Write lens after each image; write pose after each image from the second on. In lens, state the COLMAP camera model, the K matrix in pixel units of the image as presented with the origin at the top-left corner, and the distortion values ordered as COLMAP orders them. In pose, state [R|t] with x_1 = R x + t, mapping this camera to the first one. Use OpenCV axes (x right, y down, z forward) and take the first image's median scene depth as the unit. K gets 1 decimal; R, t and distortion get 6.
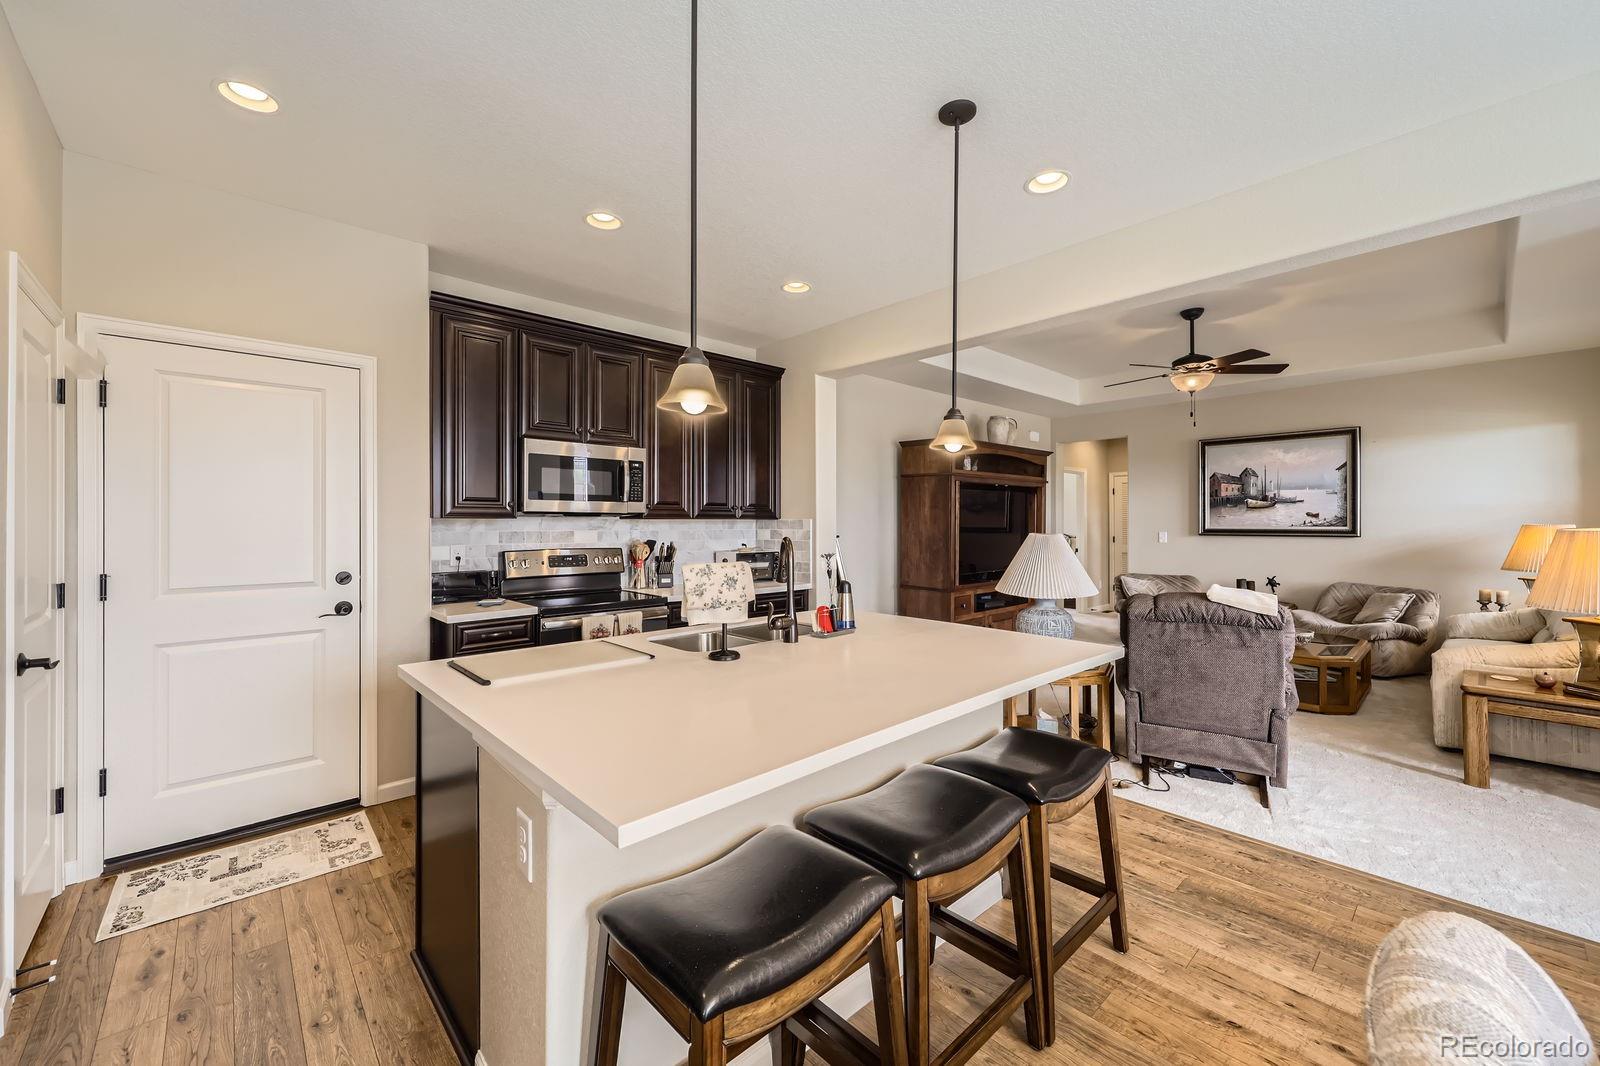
lens RADIAL K [[629.8, 0, 789.0], [0, 629.8, 521.5], [0, 0, 1]] dist [0.003024, -0.000798]
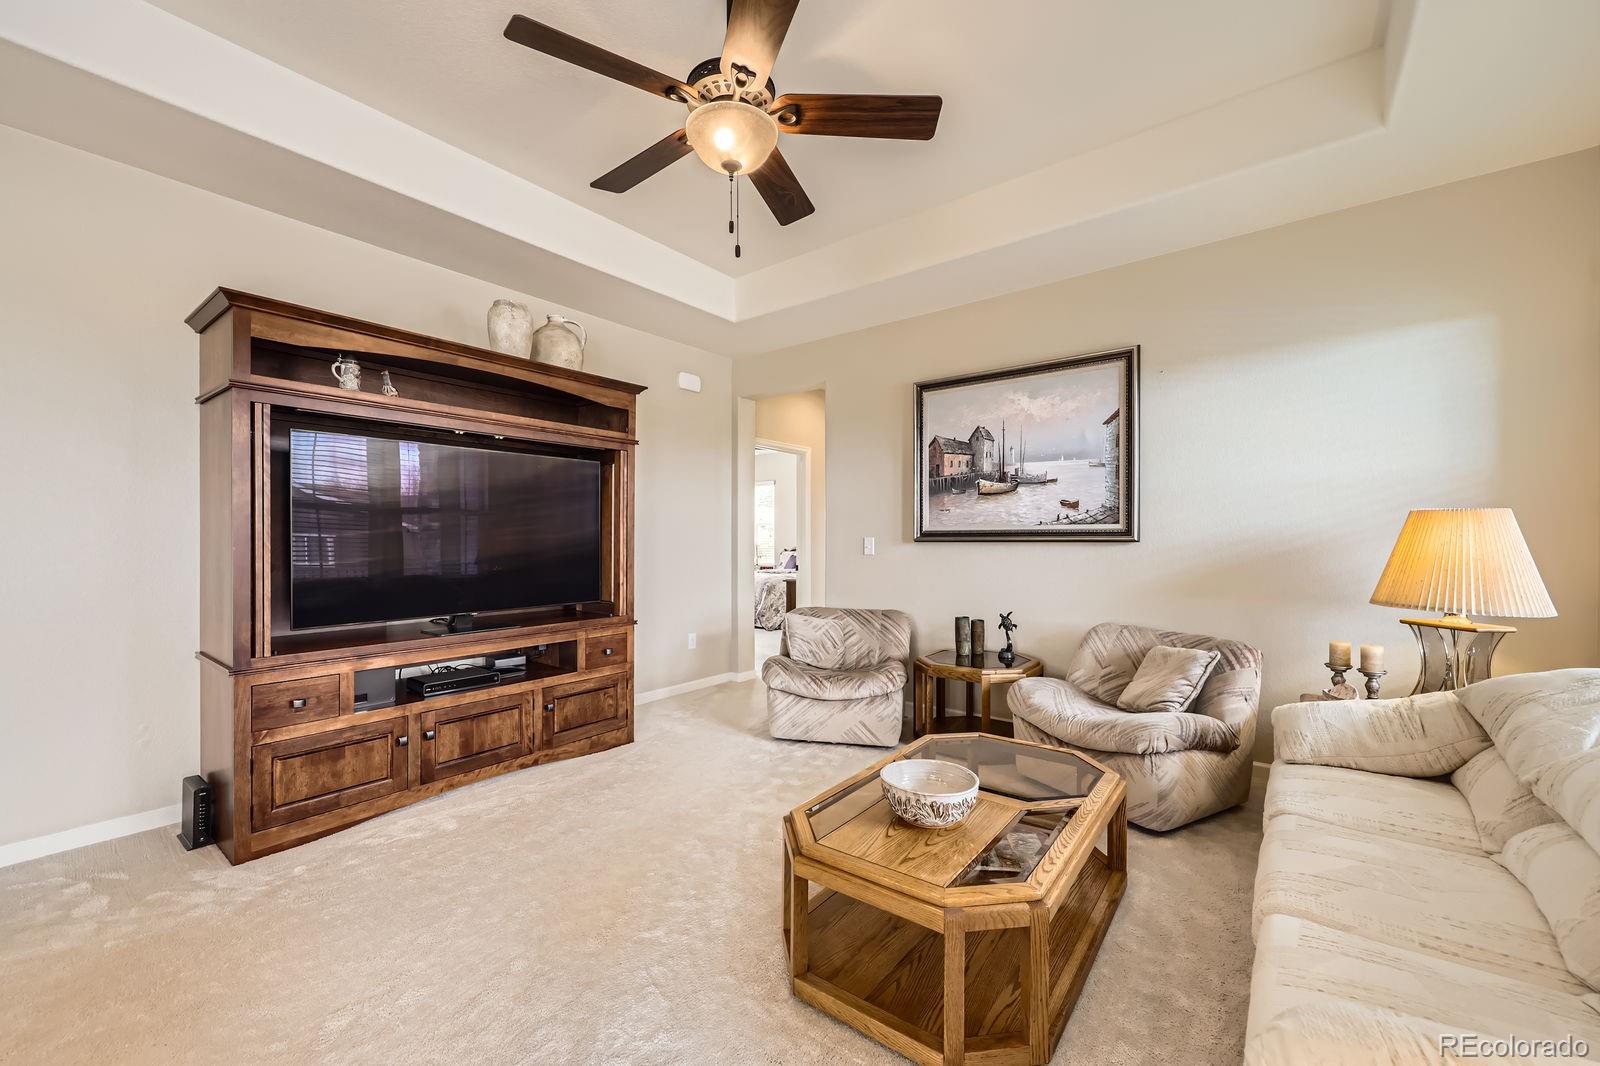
lens RADIAL K [[629.8, 0, 798.5], [0, 629.8, 541.4], [0, 0, 1]] dist [0.003024, -0.000798]
pose [[0.984585, 0.000798, 0.174908, 0.498139], [-0.001497, 0.999991, 0.003859, 0.022165], [-0.174903, -0.004062, 0.984577, 0.489972]]
